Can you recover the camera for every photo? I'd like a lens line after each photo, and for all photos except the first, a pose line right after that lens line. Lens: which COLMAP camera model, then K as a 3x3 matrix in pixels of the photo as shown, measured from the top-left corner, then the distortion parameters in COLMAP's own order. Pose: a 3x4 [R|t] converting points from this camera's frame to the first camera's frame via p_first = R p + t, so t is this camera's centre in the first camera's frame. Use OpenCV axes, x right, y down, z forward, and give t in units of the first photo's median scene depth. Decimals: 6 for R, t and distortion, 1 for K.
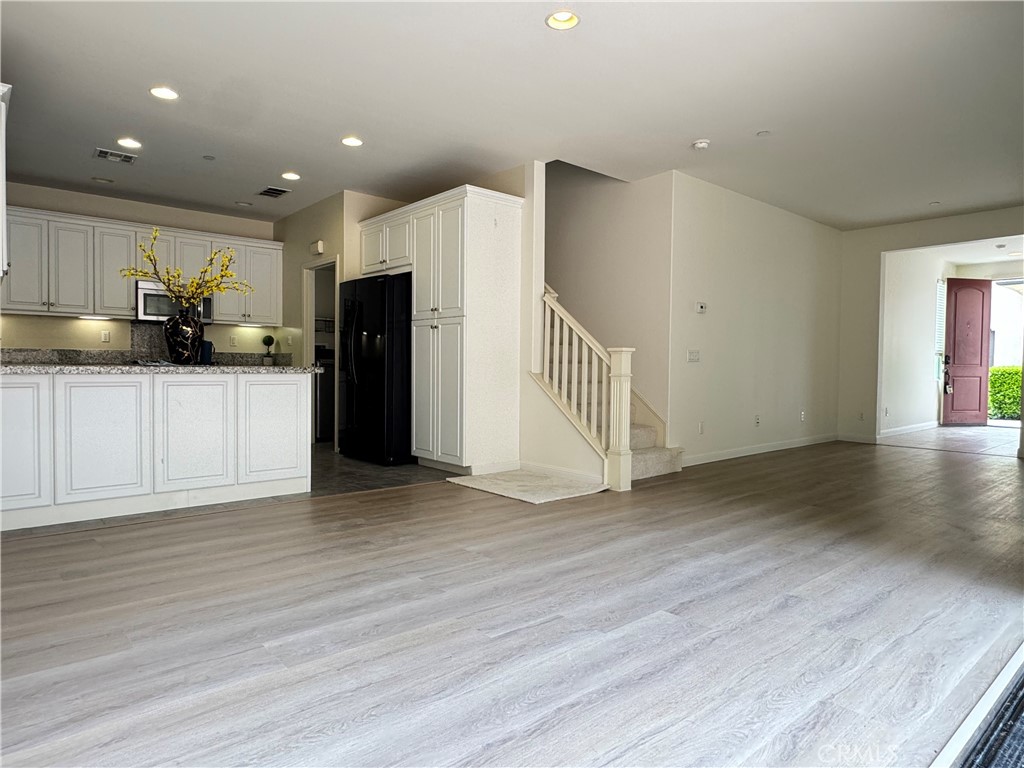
lens RADIAL K [[619.4, 0, 516.2], [0, 619.4, 386.6], [0, 0, 1]] dist [-0.017388, 0.003383]
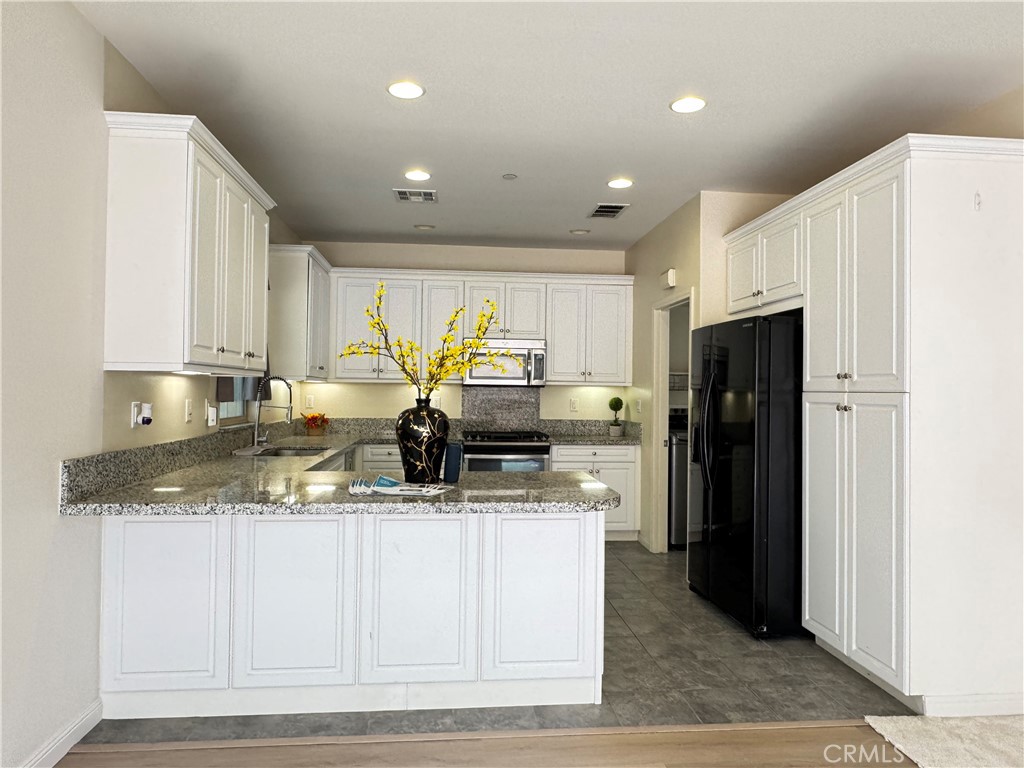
lens RADIAL K [[679.8, 0, 510.1], [0, 679.8, 381.7], [0, 0, 1]] dist [-0.005074, -0.001935]
pose [[0.810396, -0.009220, -0.585810, -0.022420], [-0.024339, 0.998483, -0.049386, -0.093606], [0.585377, 0.054280, 0.808942, 0.390227]]
